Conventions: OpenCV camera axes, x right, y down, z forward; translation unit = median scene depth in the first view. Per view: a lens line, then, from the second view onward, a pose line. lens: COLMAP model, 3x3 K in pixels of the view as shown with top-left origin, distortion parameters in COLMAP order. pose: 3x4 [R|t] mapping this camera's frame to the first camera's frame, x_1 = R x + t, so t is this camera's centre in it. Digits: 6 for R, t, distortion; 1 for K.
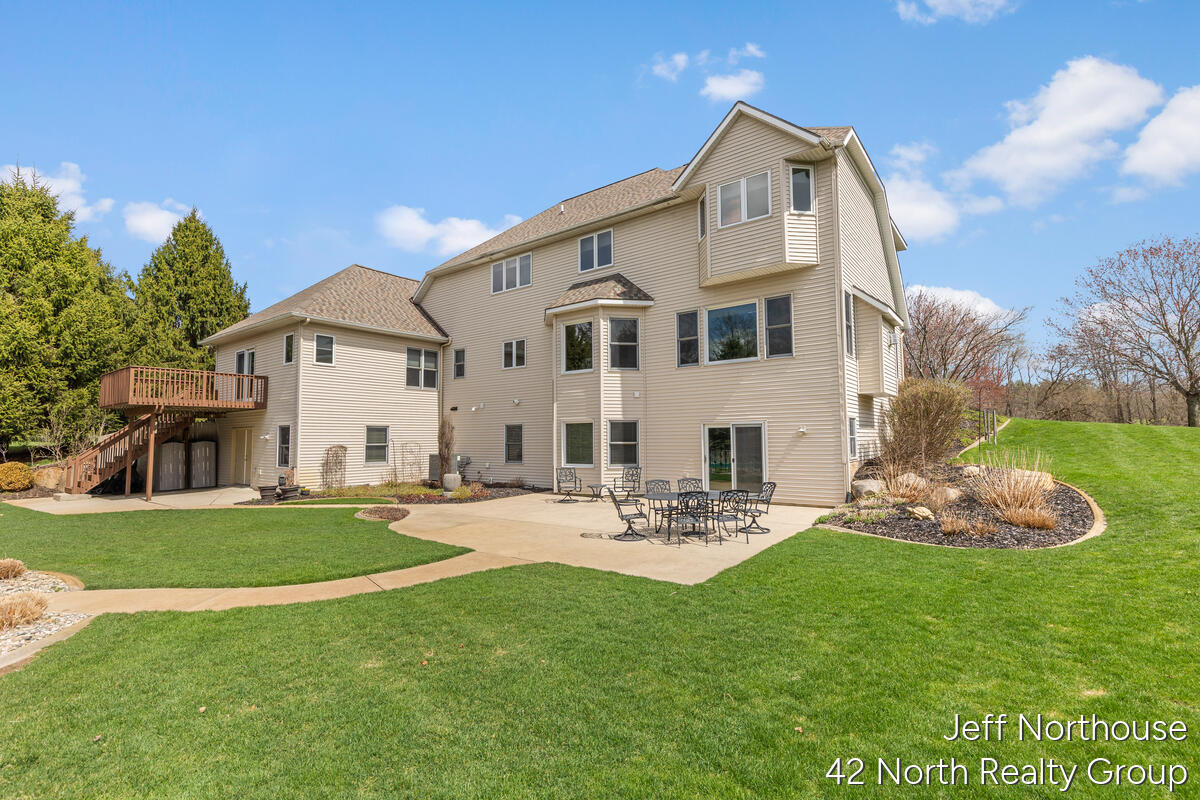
lens RADIAL K [[577.0, 0, 600.0], [0, 577.0, 400.0], [0, 0, 1]] dist [0.000791, -0.000055]
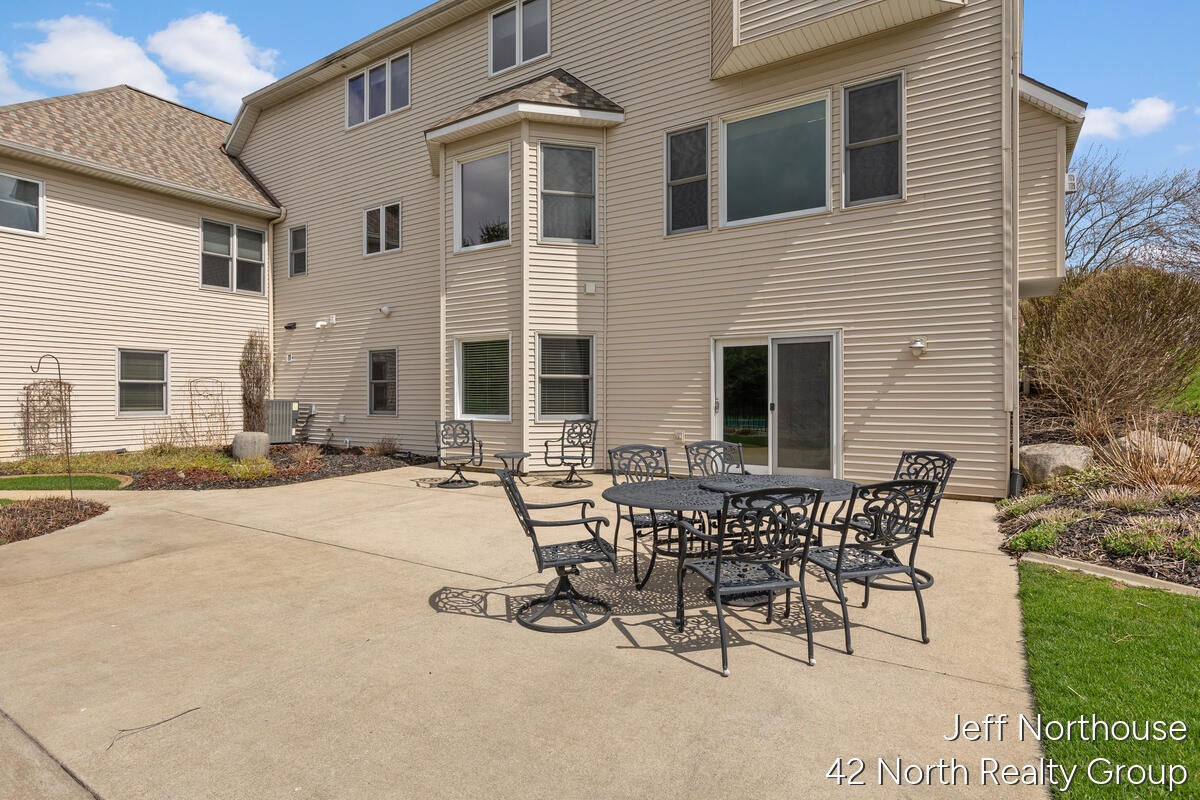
lens RADIAL K [[652.6, 0, 600.0], [0, 652.6, 400.0], [0, 0, 1]] dist [-0.000533, 0.000072]
pose [[0.996937, 0.006522, 0.077936, 0.025116], [-0.012305, 0.997186, 0.073950, 0.049928], [-0.077235, -0.074683, 0.994212, 0.373725]]
